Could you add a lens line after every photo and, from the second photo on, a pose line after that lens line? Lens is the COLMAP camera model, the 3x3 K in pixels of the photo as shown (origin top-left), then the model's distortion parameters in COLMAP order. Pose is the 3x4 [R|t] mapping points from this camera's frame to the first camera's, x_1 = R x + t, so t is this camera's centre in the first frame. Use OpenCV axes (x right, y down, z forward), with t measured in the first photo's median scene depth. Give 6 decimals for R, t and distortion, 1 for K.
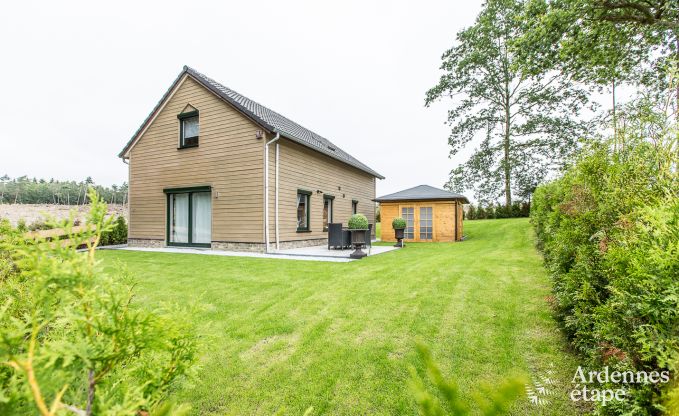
lens RADIAL K [[300.6, 0, 344.4], [0, 300.6, 218.4], [0, 0, 1]] dist [0.005153, -0.003045]
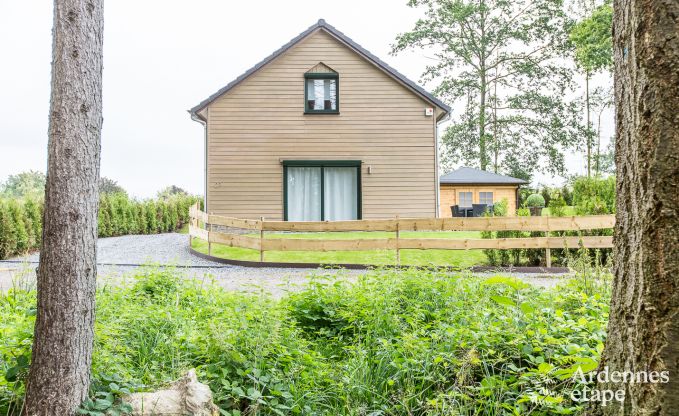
lens RADIAL K [[577.1, 0, 342.6], [0, 577.1, 204.6], [0, 0, 1]] dist [-0.007316, -0.004290]
pose [[0.896391, 0.017697, 0.442911, -0.541780], [-0.006385, 0.999615, -0.027020, 0.030270], [-0.443218, 0.021392, 0.896158, -0.221859]]
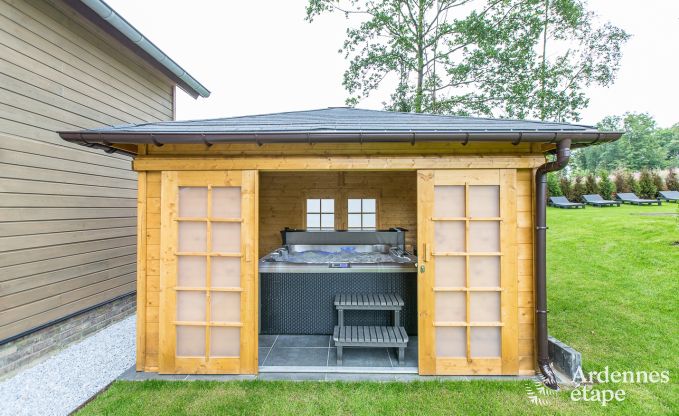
lens RADIAL K [[300.6, 0, 336.9], [0, 300.6, 209.9], [0, 0, 1]] dist [0.005153, -0.003045]
pose [[0.916688, -0.002561, 0.399596, 0.103207], [-0.007521, 0.999692, 0.023661, -0.017040], [-0.399533, -0.024695, 0.916386, 0.515834]]
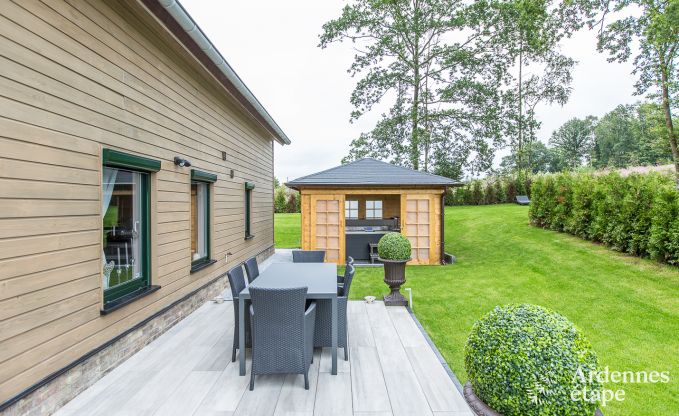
lens RADIAL K [[344.1, 0, 335.1], [0, 344.1, 207.7], [0, 0, 1]] dist [-0.009338, 0.001604]
pose [[0.908679, -0.005612, 0.417457, -0.044899], [-0.008847, 0.999426, 0.032692, -0.026738], [-0.417401, -0.033400, 0.908108, 0.297125]]
